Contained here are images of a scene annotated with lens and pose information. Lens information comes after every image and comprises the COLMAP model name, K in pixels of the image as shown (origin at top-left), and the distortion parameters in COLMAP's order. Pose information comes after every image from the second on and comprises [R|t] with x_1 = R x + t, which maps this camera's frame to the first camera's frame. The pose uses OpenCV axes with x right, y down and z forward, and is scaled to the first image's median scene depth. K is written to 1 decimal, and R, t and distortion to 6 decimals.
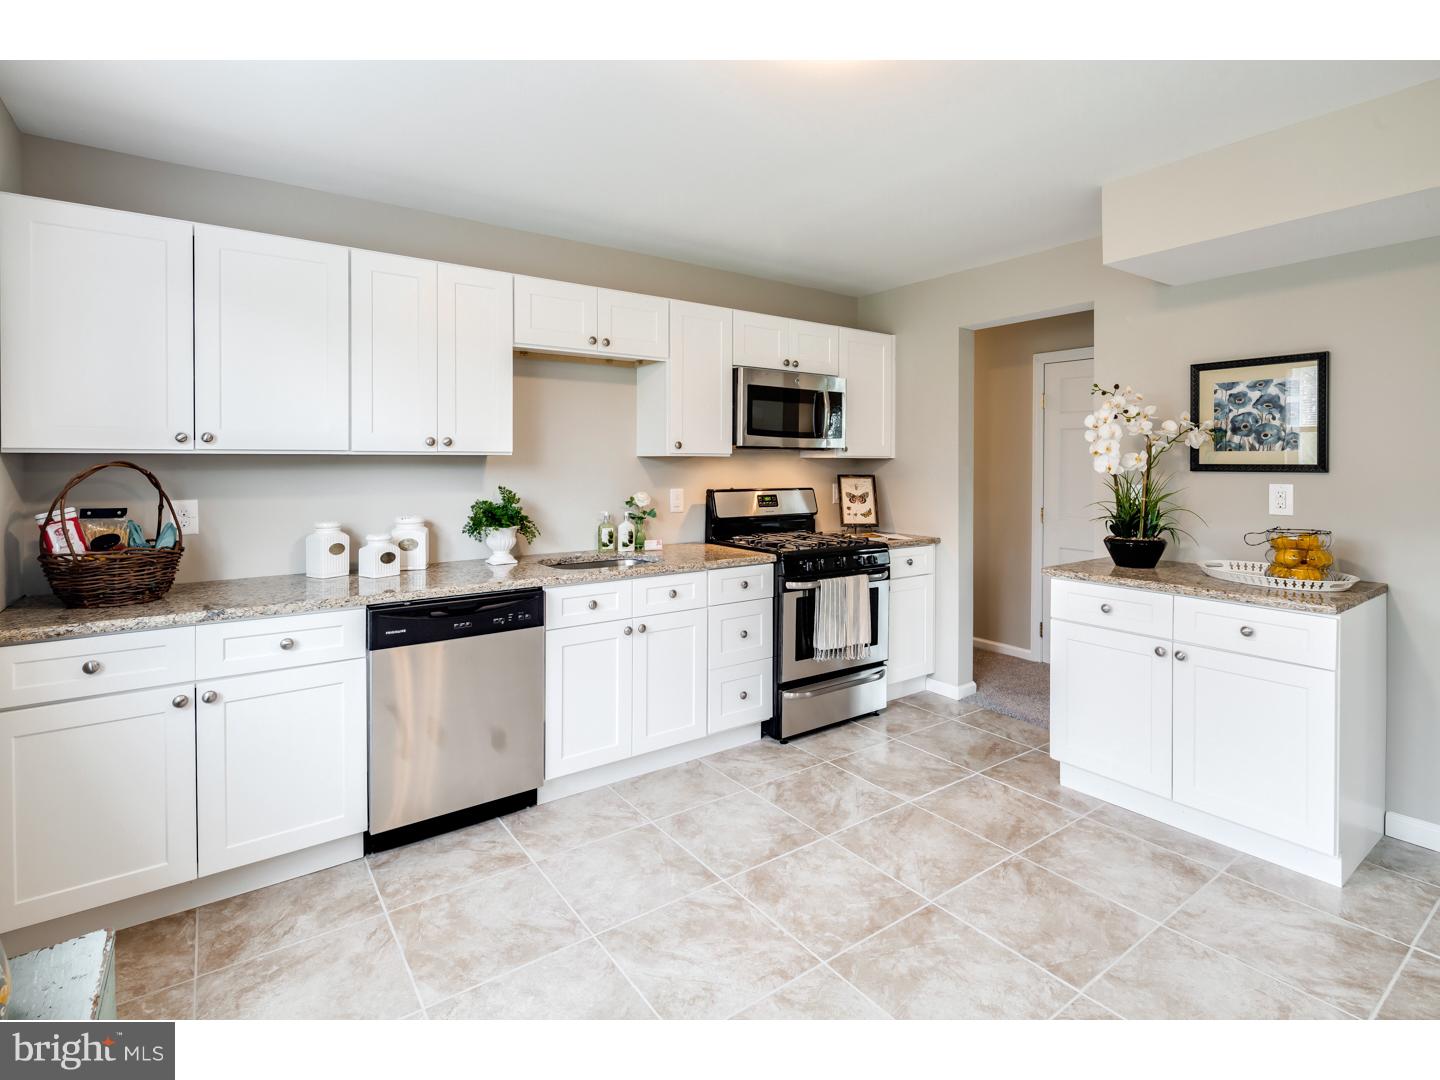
lens RADIAL K [[702.6, 0, 717.0], [0, 702.6, 466.9], [0, 0, 1]] dist [0.003197, -0.001471]
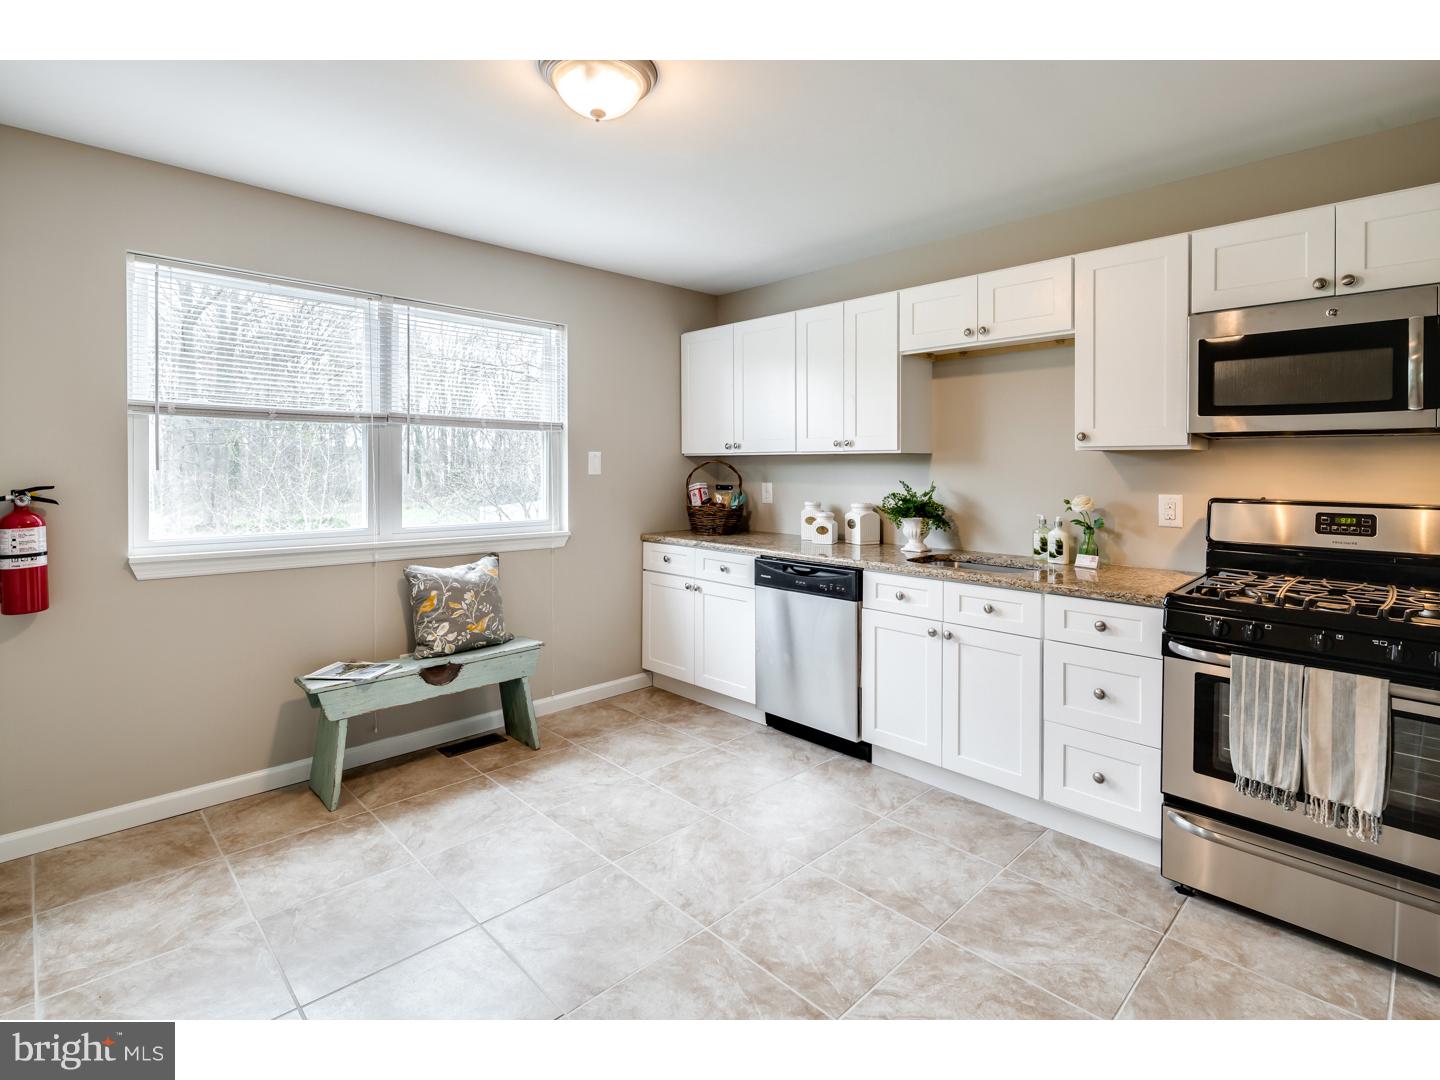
lens RADIAL K [[702.6, 0, 717.0], [0, 702.6, 466.9], [0, 0, 1]] dist [0.003197, -0.001471]
pose [[0.145852, 0.002993, -0.989302, 0.758526], [-0.007453, 0.999970, 0.001927, 0.005456], [0.989278, 0.007093, 0.145870, 0.542710]]
